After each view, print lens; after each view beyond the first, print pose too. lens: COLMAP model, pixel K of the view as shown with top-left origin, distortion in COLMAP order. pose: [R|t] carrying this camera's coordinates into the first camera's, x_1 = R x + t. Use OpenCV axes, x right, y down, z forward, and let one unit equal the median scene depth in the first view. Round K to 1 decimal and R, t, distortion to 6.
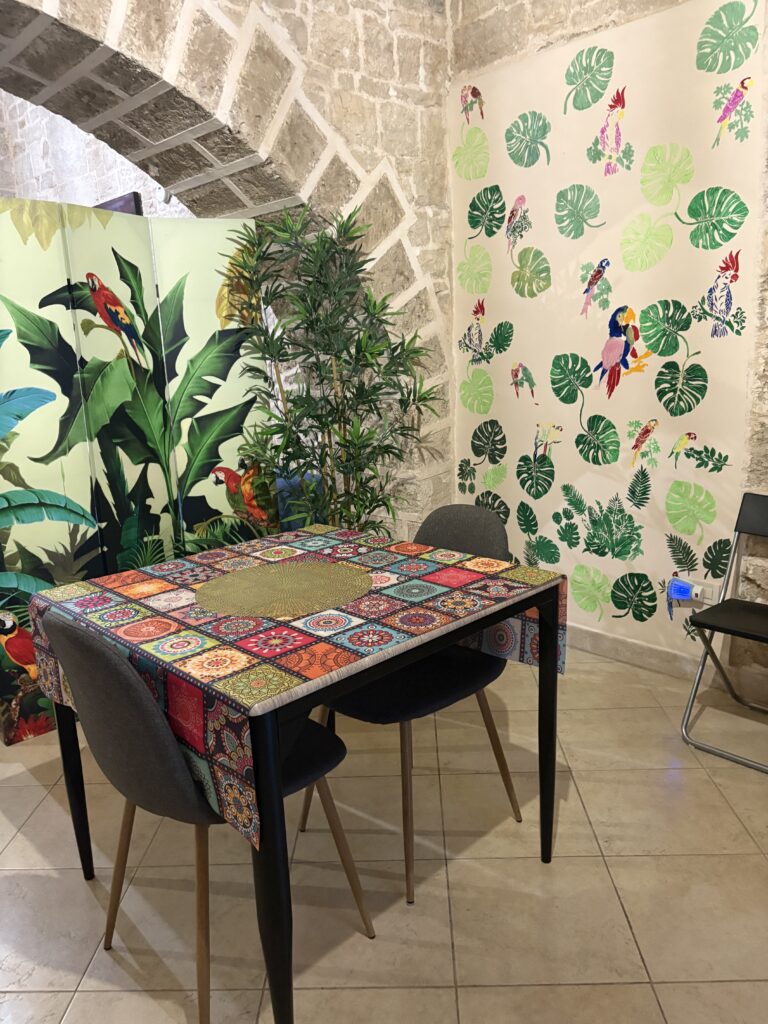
lens RADIAL K [[767.5, 0, 383.3], [0, 767.5, 508.5], [0, 0, 1]] dist [0.043771, -0.043701]
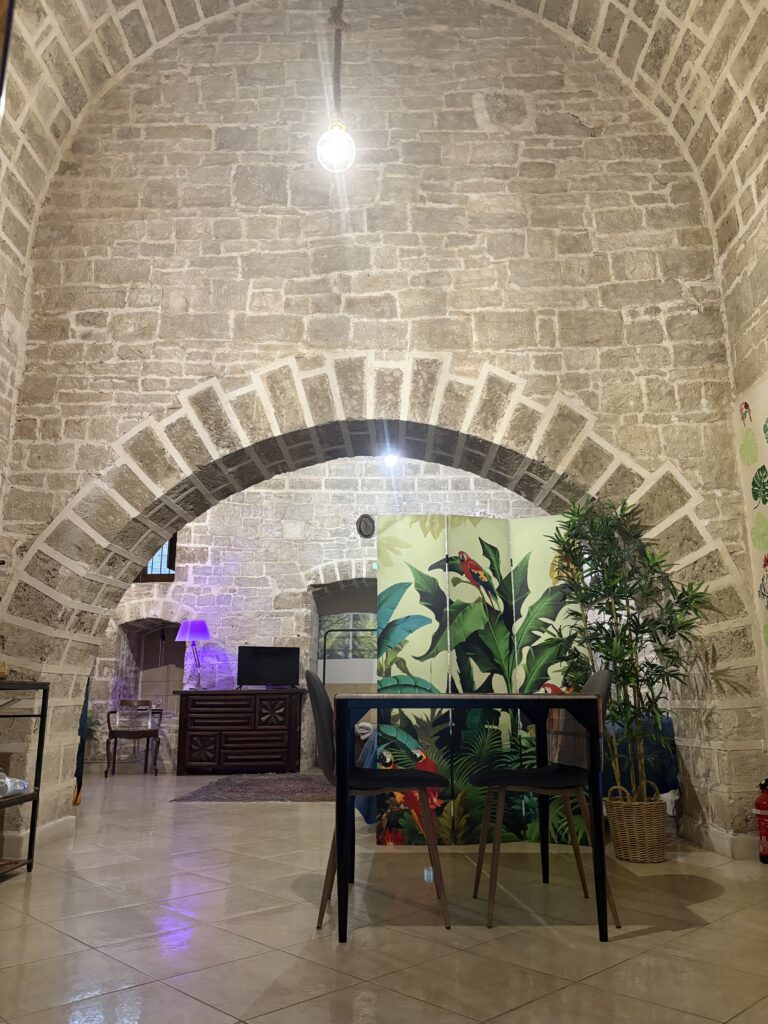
lens RADIAL K [[774.4, 0, 384.0], [0, 774.4, 512.0], [0, 0, 1]] dist [0.066692, -0.078445]
pose [[0.722919, -0.124162, -0.679685, 0.587261], [-0.174429, 0.919061, -0.353414, 0.217852], [0.668552, 0.374046, 0.642750, -0.208772]]
